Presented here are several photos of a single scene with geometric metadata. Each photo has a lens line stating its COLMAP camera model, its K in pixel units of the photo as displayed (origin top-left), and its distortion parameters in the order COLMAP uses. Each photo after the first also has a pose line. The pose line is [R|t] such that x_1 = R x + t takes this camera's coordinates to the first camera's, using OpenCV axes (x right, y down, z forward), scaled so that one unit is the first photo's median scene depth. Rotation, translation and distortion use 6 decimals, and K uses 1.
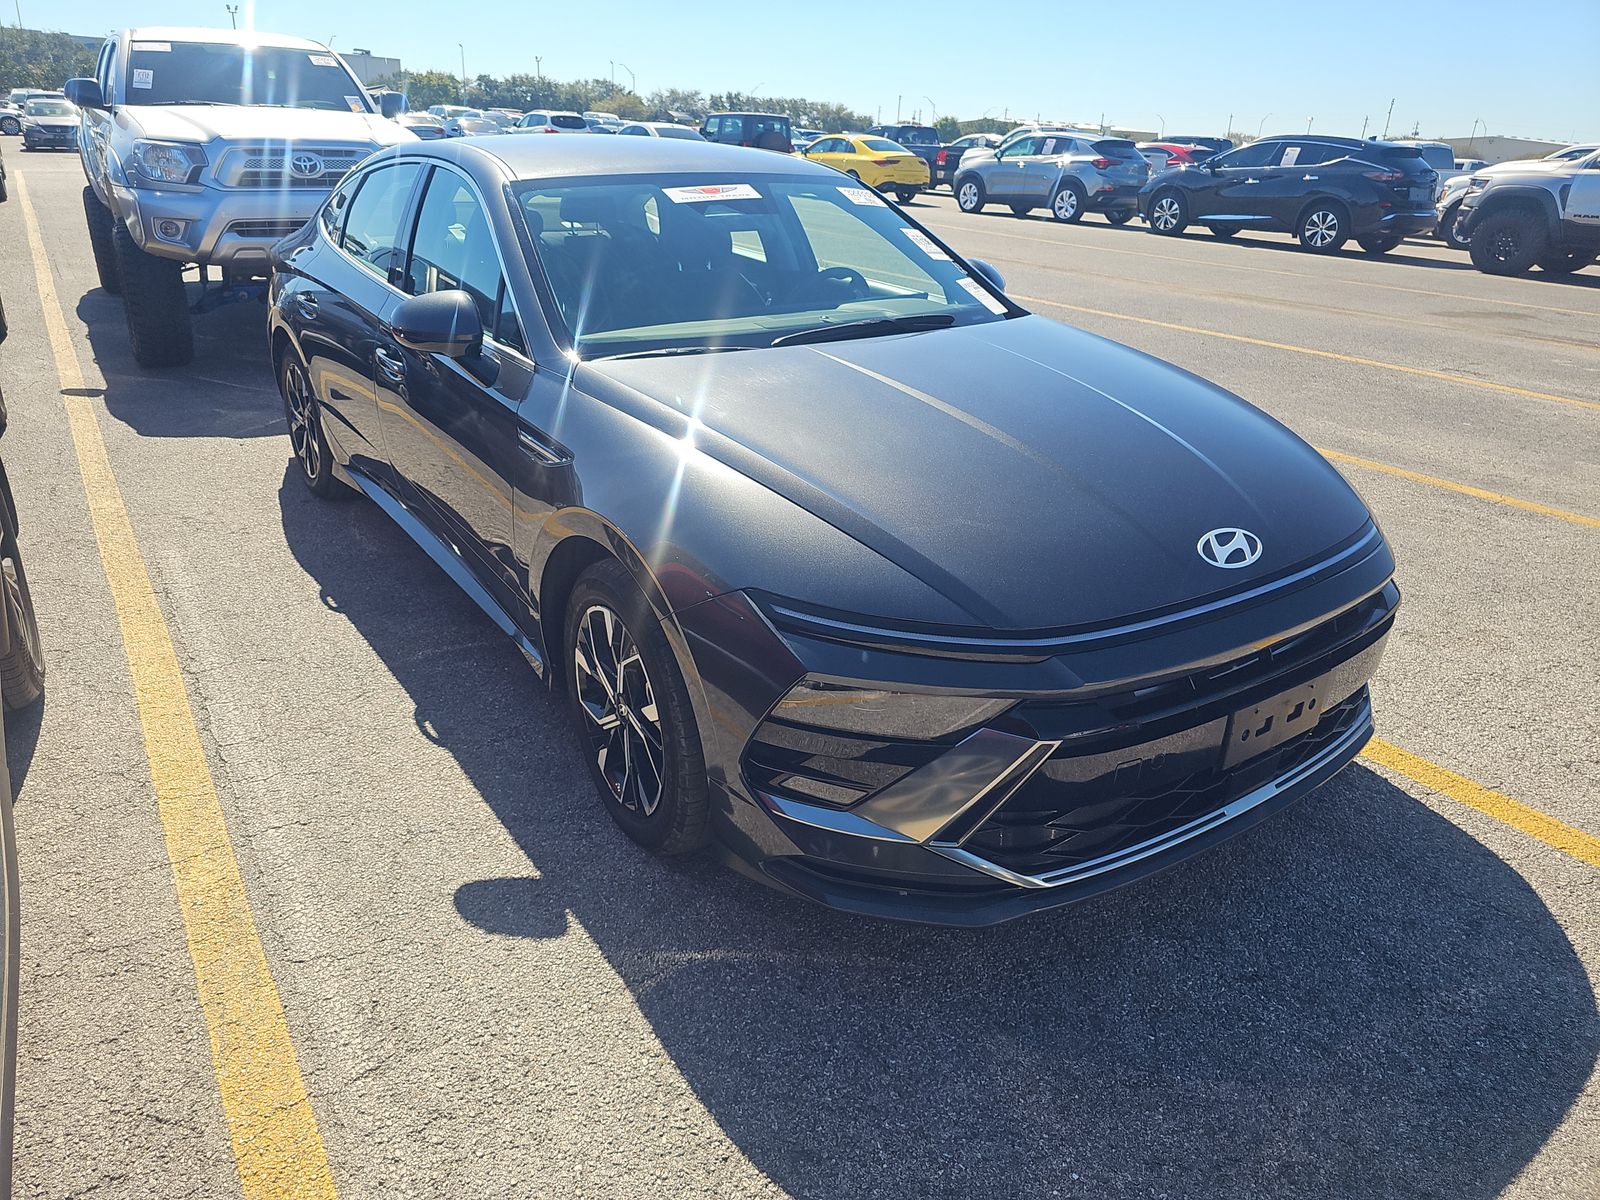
lens RADIAL K [[1074.3, 0, 777.3], [0, 1074.3, 586.1], [0, 0, 1]] dist [0.083434, -0.080837]
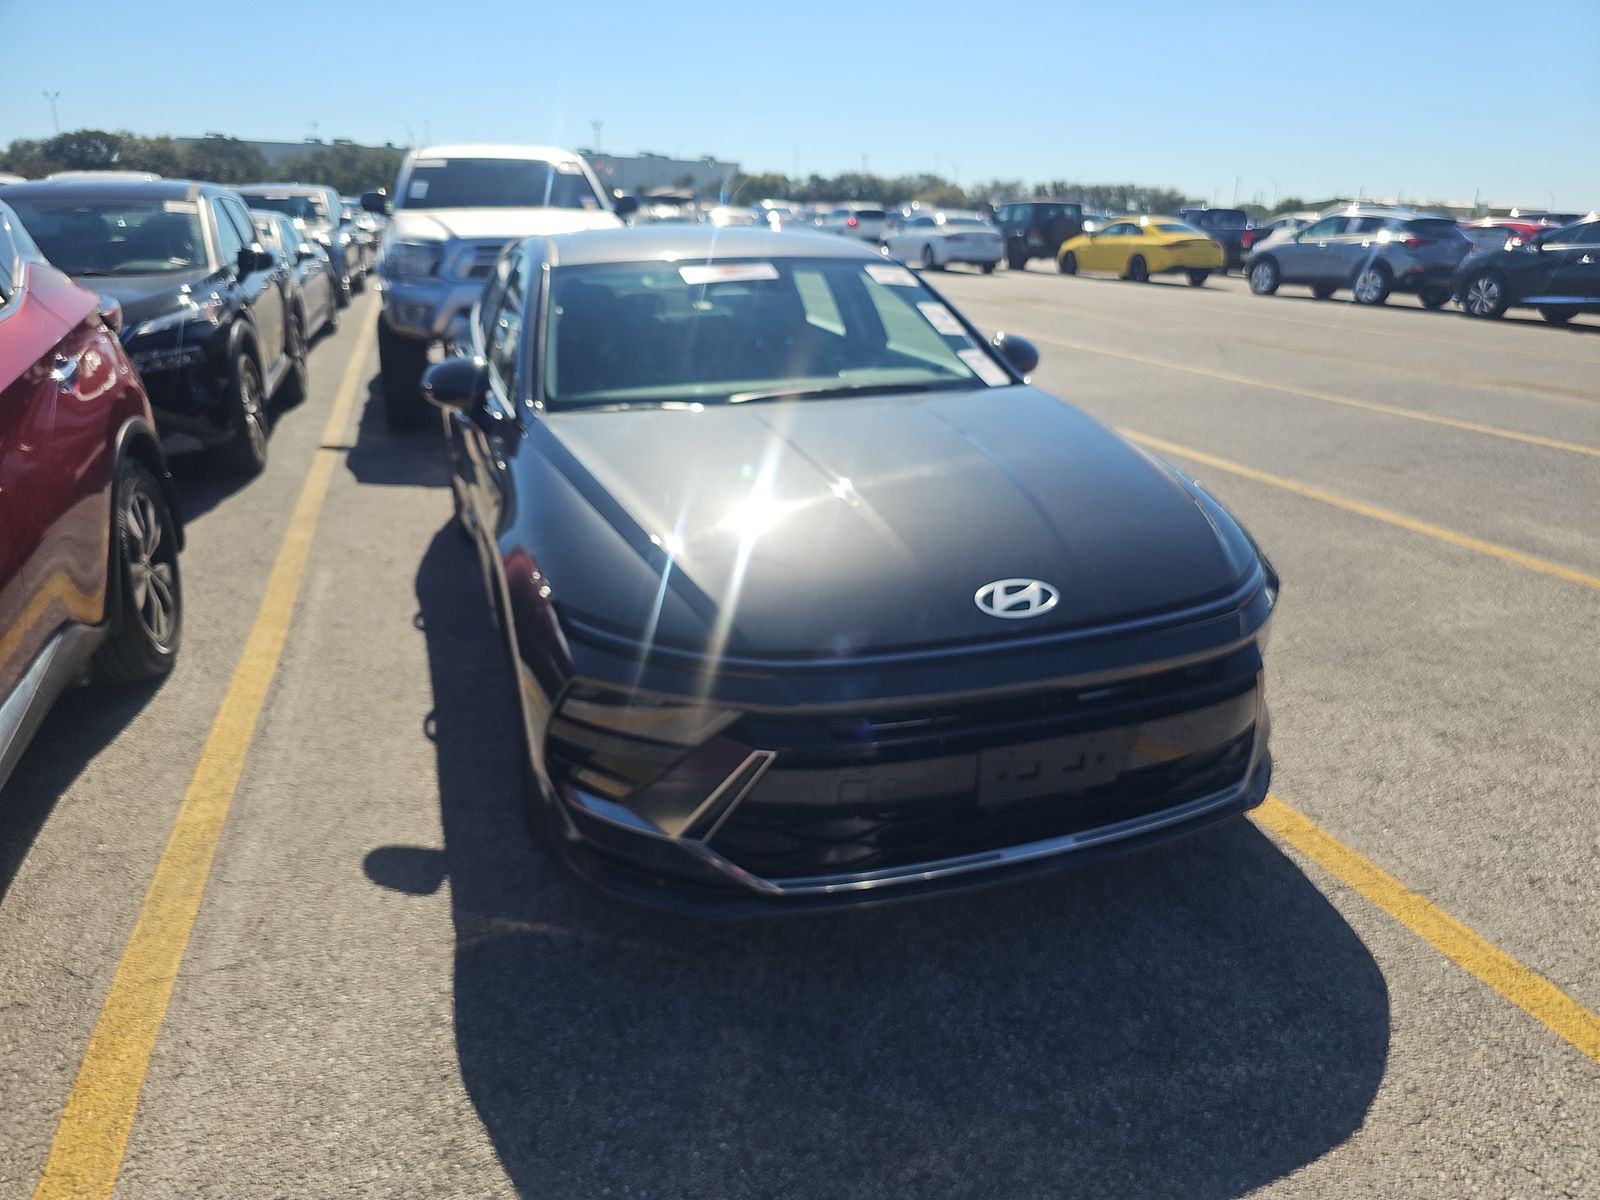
lens RADIAL K [[1086.0, 0, 788.3], [0, 1086.0, 613.8], [0, 0, 1]] dist [0.043908, -0.047310]
pose [[0.965516, 0.066477, -0.251712, 0.230234], [-0.079280, 0.996007, -0.041057, 0.019553], [0.247978, 0.059597, 0.966931, -0.030330]]
